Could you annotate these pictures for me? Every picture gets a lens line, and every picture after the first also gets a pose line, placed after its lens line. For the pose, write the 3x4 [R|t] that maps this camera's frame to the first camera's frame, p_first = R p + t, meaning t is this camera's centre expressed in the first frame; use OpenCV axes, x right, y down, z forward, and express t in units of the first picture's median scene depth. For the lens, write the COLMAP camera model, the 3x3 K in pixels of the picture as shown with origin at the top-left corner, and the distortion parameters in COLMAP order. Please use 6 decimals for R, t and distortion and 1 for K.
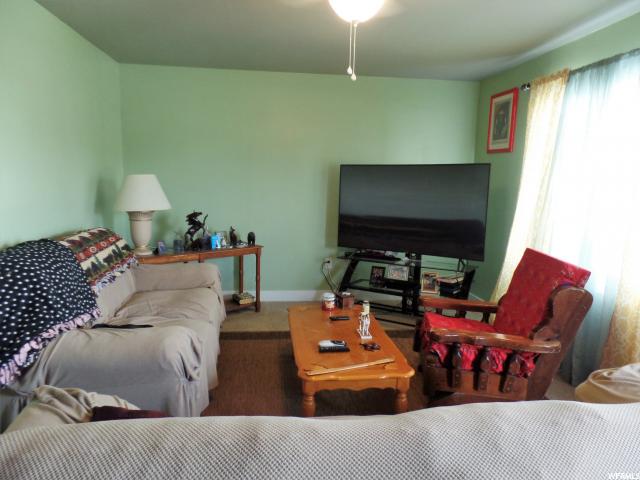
lens RADIAL K [[435.9, 0, 320.0], [0, 435.9, 240.0], [0, 0, 1]] dist [-0.001049, -0.002142]
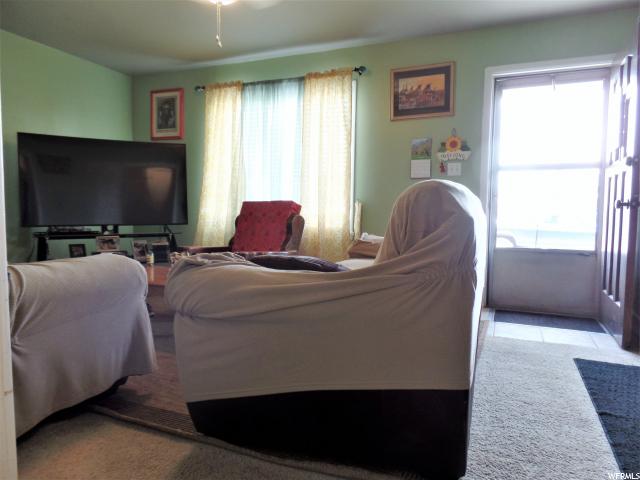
lens RADIAL K [[435.9, 0, 320.0], [0, 435.9, 240.0], [0, 0, 1]] dist [-0.001049, -0.002142]
pose [[0.496005, -0.076359, 0.864956, -0.568229], [0.119776, 0.992620, 0.018944, 0.130379], [-0.860019, 0.094205, 0.501490, 0.088140]]
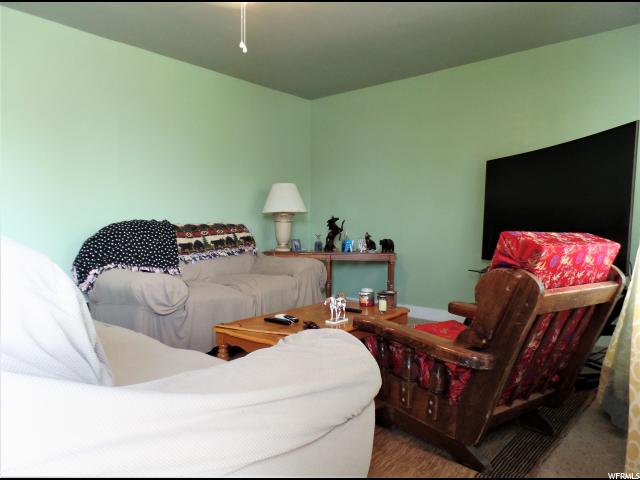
lens RADIAL K [[458.1, 0, 319.6], [0, 458.1, 256.1], [0, 0, 1]] dist [-0.003271, -0.000844]
pose [[0.672036, 0.027128, -0.740022, 0.635536], [-0.092288, 0.994606, -0.047349, 0.104664], [0.734745, 0.100116, 0.670914, 0.253986]]
